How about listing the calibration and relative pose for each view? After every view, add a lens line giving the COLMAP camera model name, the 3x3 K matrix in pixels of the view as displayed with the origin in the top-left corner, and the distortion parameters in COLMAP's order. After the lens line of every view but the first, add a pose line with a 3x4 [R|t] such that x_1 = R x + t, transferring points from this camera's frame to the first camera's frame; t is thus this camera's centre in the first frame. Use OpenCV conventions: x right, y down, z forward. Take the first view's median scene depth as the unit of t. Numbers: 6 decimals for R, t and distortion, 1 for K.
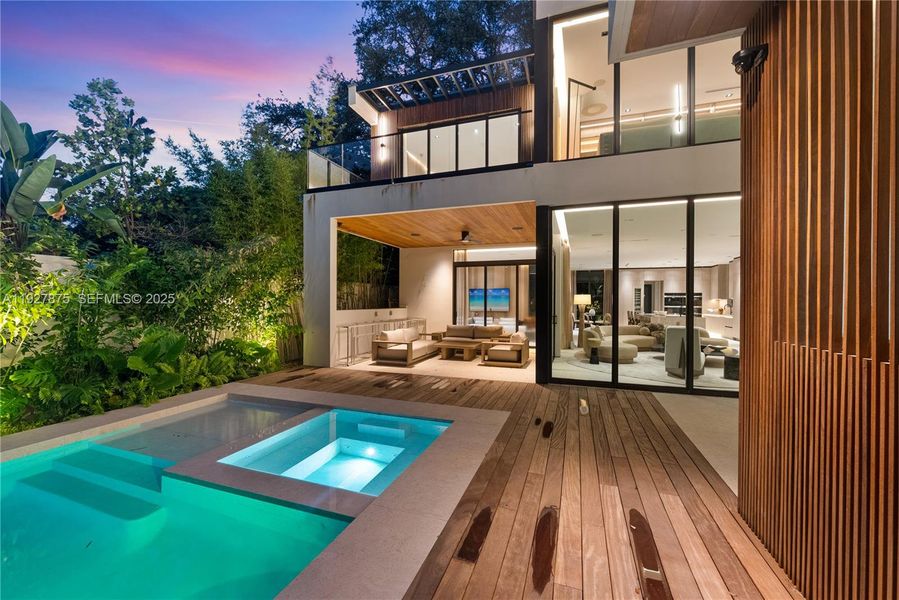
lens RADIAL K [[361.4, 0, 449.7], [0, 361.4, 300.6], [0, 0, 1]] dist [-0.001275, -0.000054]
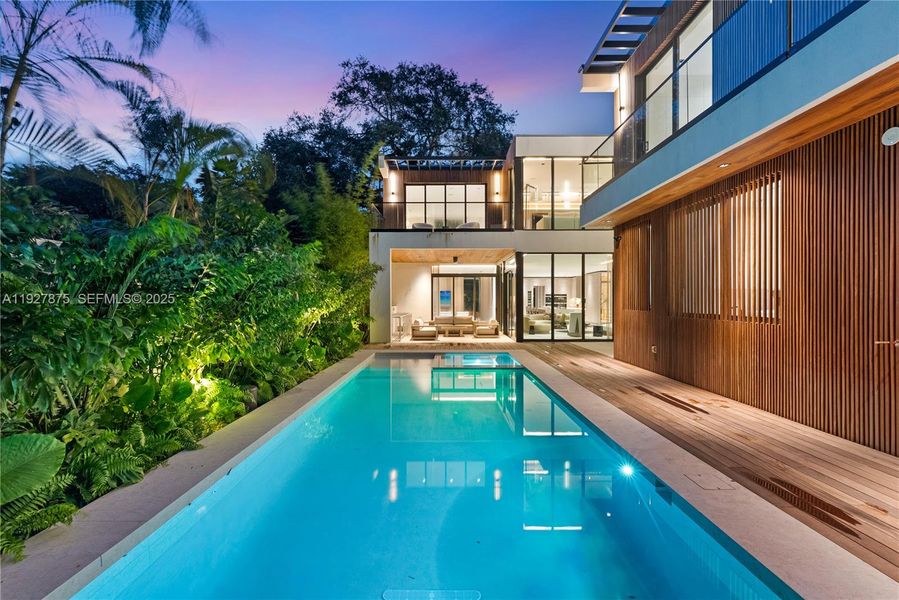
lens RADIAL K [[361.4, 0, 445.9], [0, 361.4, 299.9], [0, 0, 1]] dist [-0.001275, -0.000054]
pose [[0.940451, -0.002931, 0.339918, -0.446501], [0.001199, 0.999985, 0.005304, -0.008064], [-0.339928, -0.004581, 0.940440, -0.407780]]
